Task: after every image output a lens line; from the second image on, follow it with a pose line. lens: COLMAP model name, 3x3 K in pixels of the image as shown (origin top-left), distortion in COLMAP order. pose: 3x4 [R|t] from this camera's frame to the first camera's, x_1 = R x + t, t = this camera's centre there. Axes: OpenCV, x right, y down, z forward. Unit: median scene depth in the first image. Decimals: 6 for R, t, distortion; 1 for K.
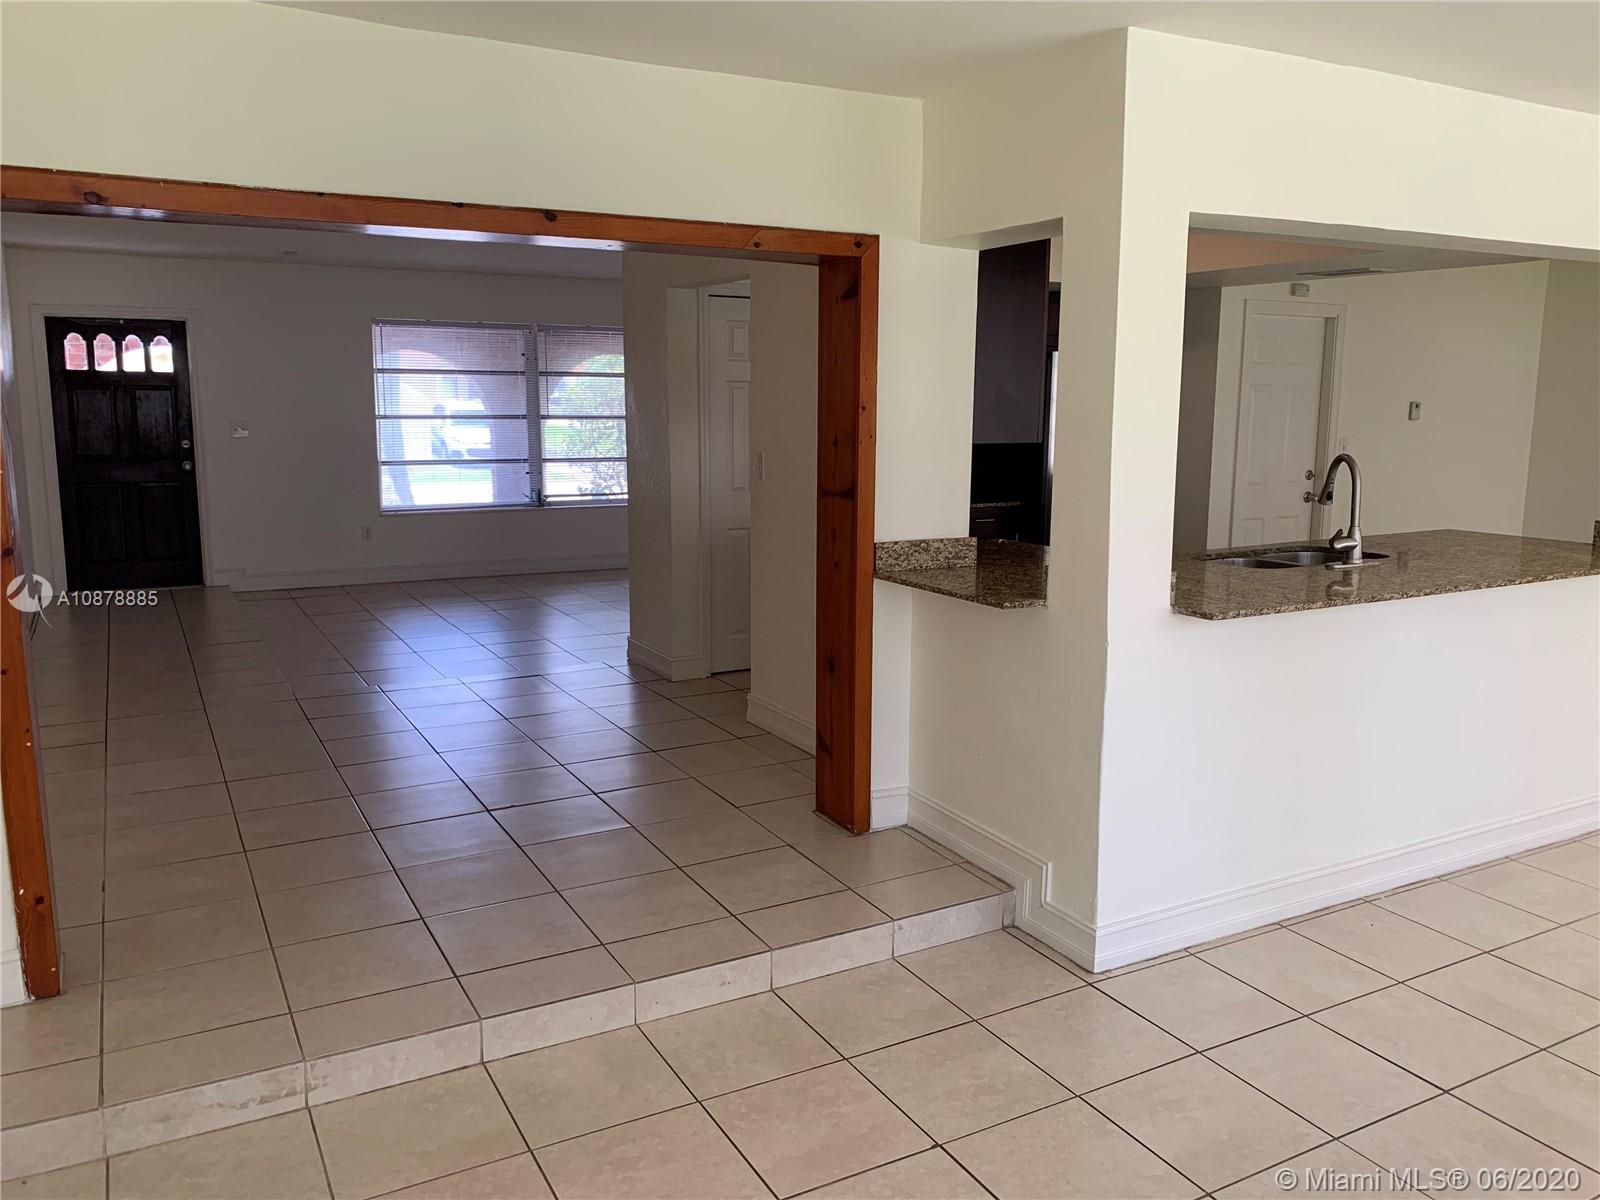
lens RADIAL K [[1209.0, 0, 797.3], [0, 1209.0, 583.5], [0, 0, 1]] dist [0.037995, -0.045578]
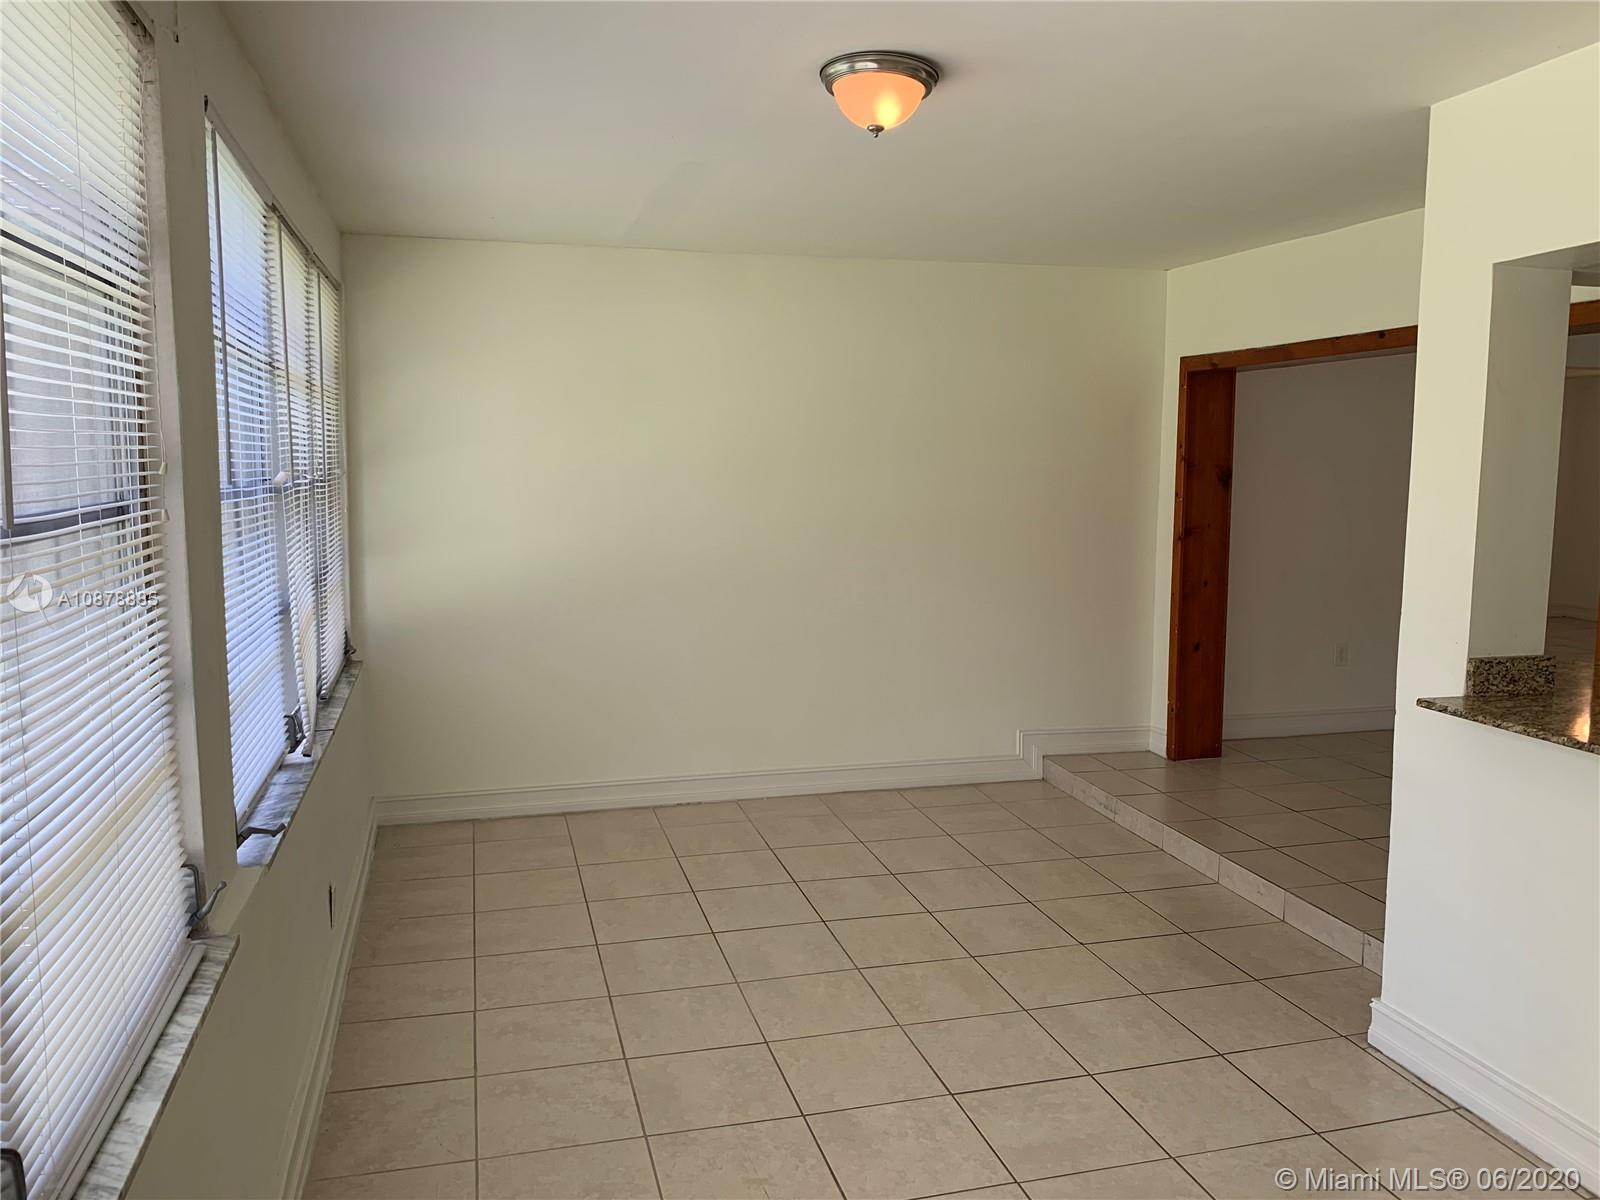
lens RADIAL K [[1209.0, 0, 797.3], [0, 1209.0, 583.5], [0, 0, 1]] dist [0.037995, -0.045578]
pose [[-0.240276, 0.094428, -0.966101, 1.213434], [-0.158962, 0.977994, 0.135126, -0.099773], [0.957600, 0.186041, -0.219978, 0.667372]]
